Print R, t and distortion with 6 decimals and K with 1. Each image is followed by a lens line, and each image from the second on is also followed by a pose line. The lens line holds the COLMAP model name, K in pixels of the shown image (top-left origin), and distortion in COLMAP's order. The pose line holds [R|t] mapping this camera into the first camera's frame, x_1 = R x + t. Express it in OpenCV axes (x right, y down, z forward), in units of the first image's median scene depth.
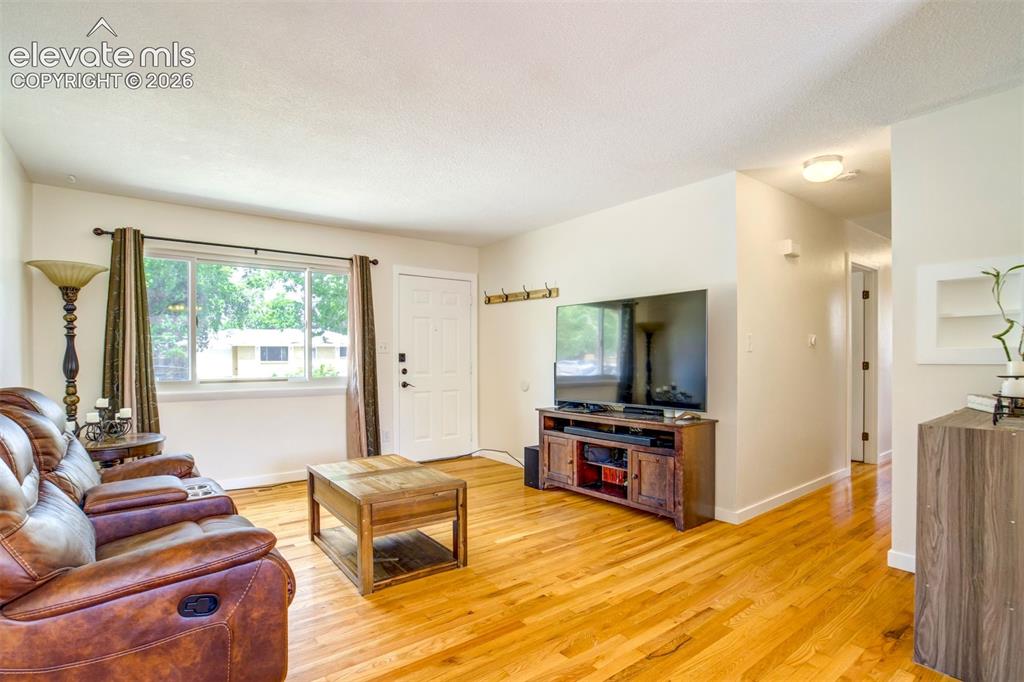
lens RADIAL K [[497.2, 0, 508.2], [0, 497.2, 362.2], [0, 0, 1]] dist [-0.054151, 0.019565]
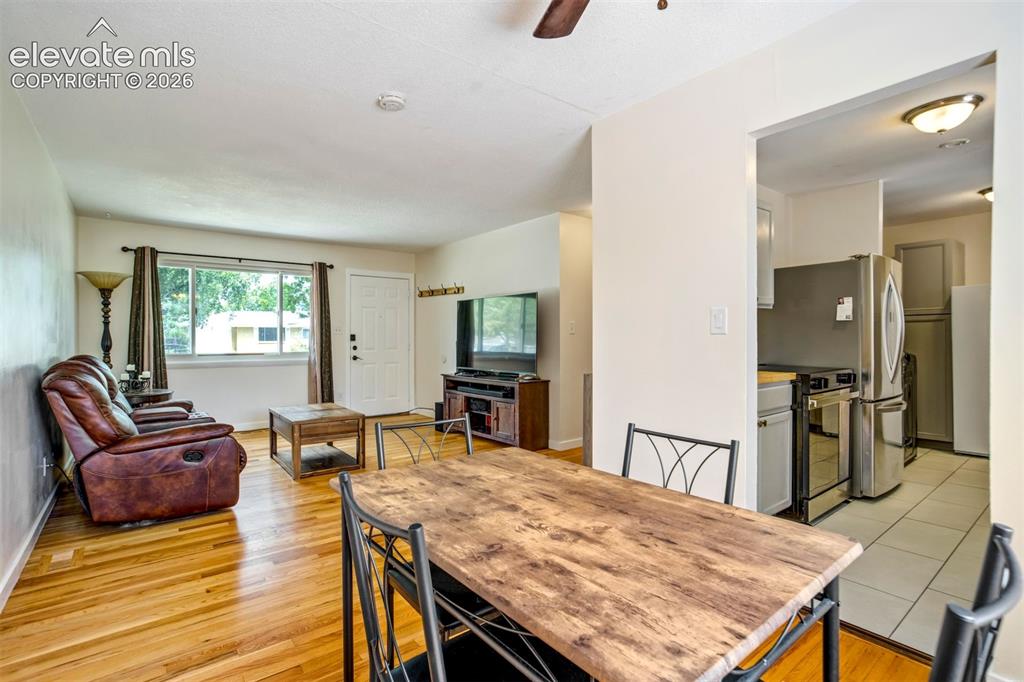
lens RADIAL K [[475.2, 0, 506.7], [0, 475.2, 338.1], [0, 0, 1]] dist [-0.041121, 0.022970]
pose [[0.999888, 0.000643, 0.014933, 0.276552], [-0.000505, 0.999957, -0.009228, 0.005302], [-0.014939, 0.009219, 0.999846, -0.424107]]
